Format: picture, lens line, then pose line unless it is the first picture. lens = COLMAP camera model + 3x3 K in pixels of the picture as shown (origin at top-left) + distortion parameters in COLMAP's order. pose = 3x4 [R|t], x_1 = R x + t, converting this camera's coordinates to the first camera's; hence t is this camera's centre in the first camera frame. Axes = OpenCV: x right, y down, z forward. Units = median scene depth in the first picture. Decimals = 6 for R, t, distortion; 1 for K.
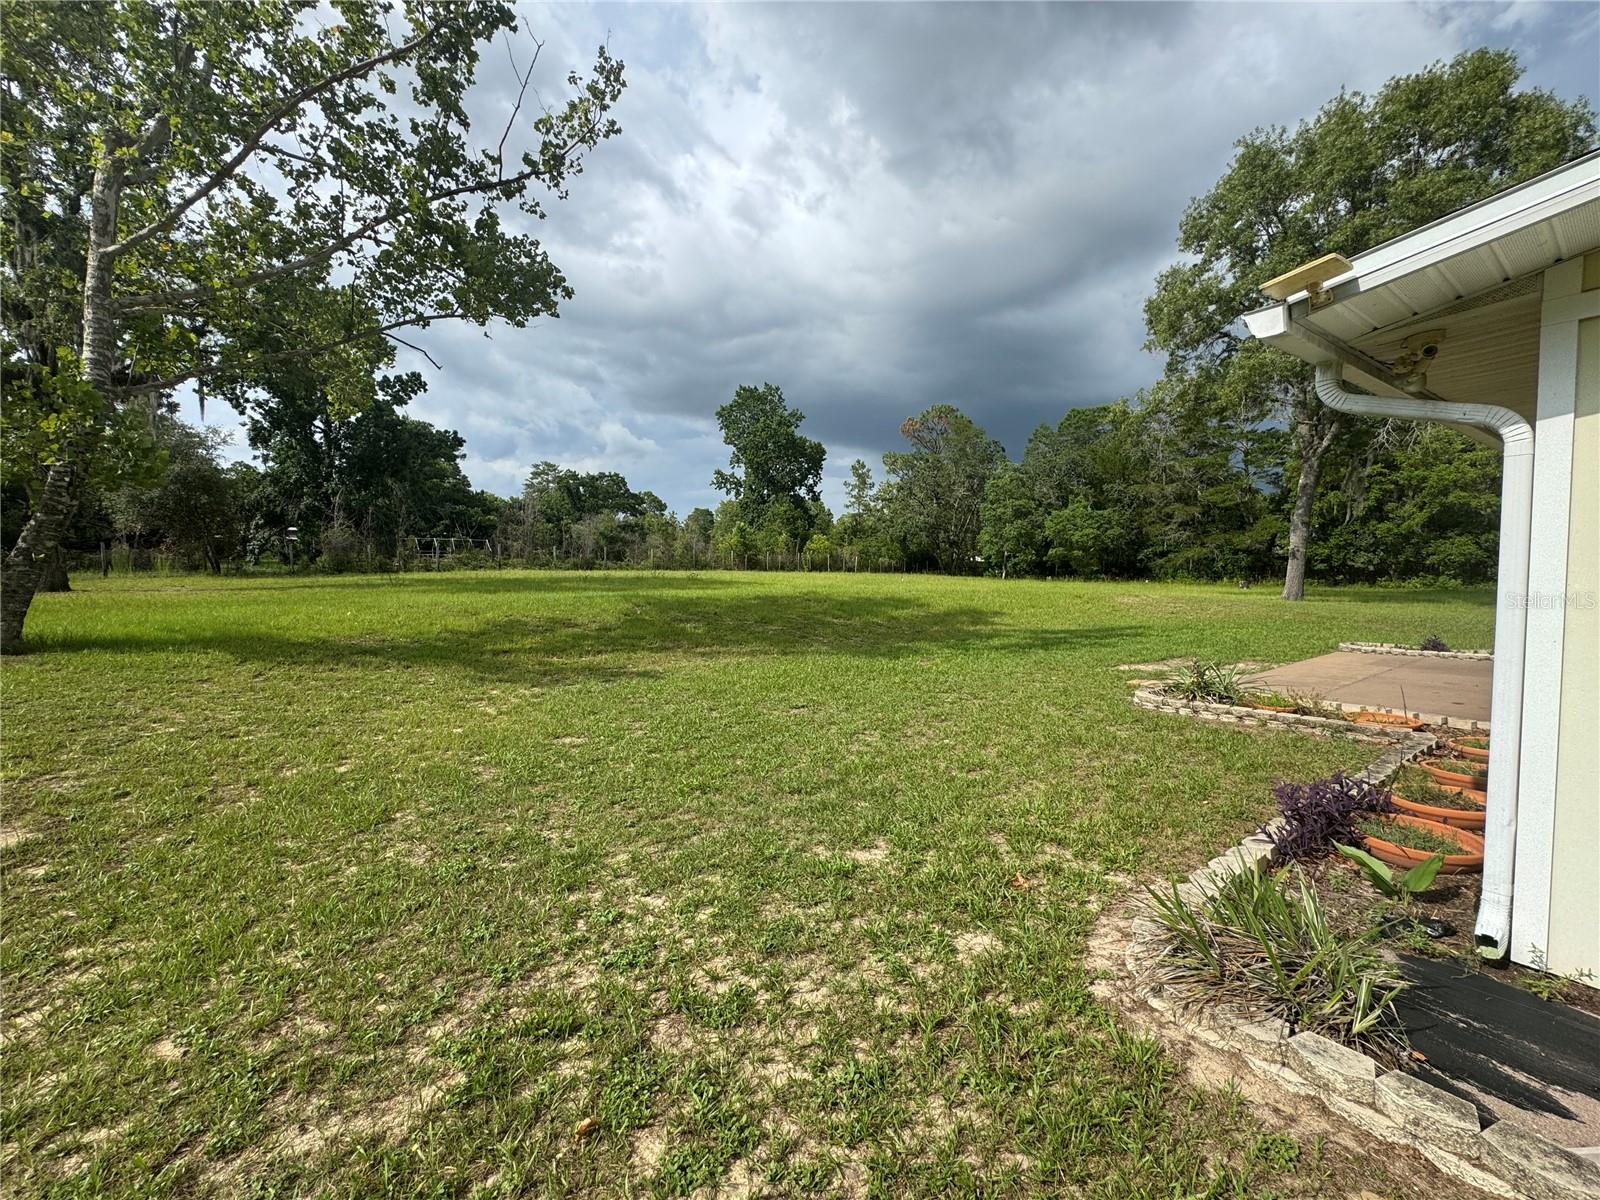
lens RADIAL K [[637.4, 0, 800.0], [0, 637.4, 600.0], [0, 0, 1]] dist [-0.000744, -0.000010]
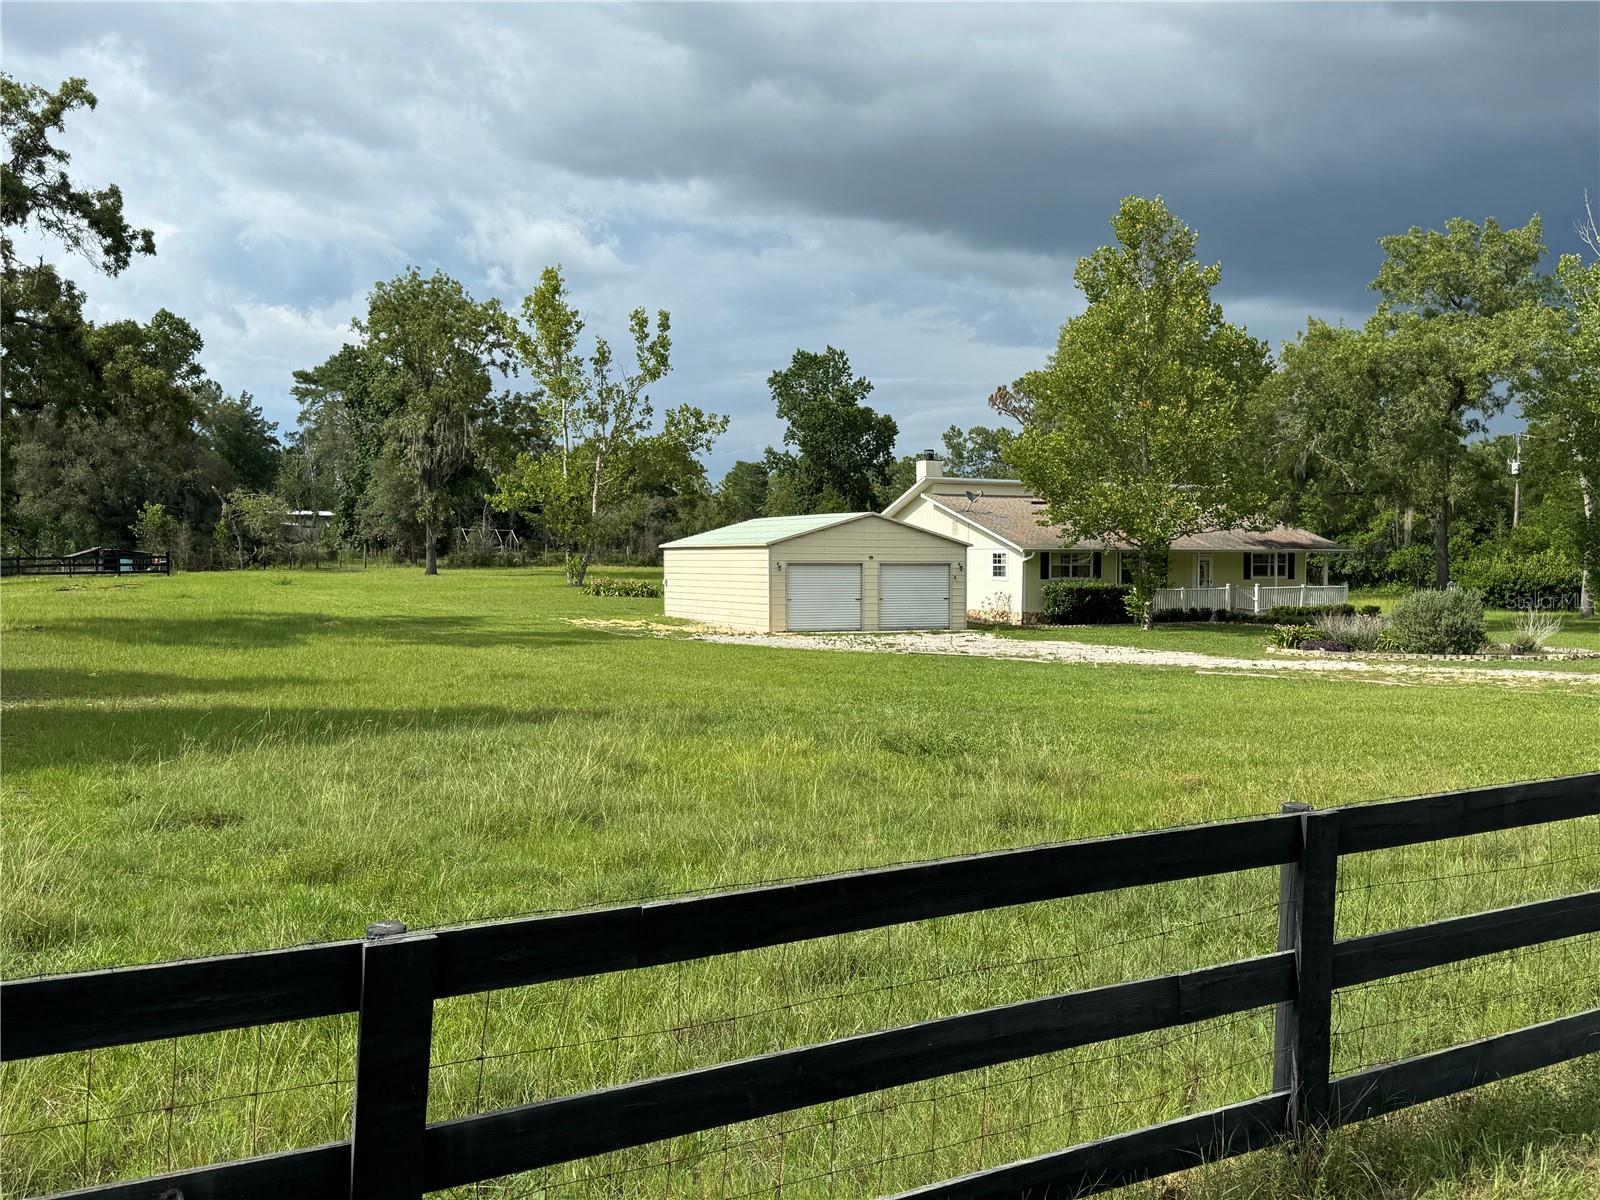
lens RADIAL K [[1547.4, 0, 804.4], [0, 1547.4, 596.9], [0, 0, 1]] dist [0.215832, -0.396903]
pose [[0.993355, 0.018559, -0.113585, 0.153506], [-0.021501, 0.999463, -0.024732, 0.041443], [0.113065, 0.027010, 0.993220, -1.022461]]
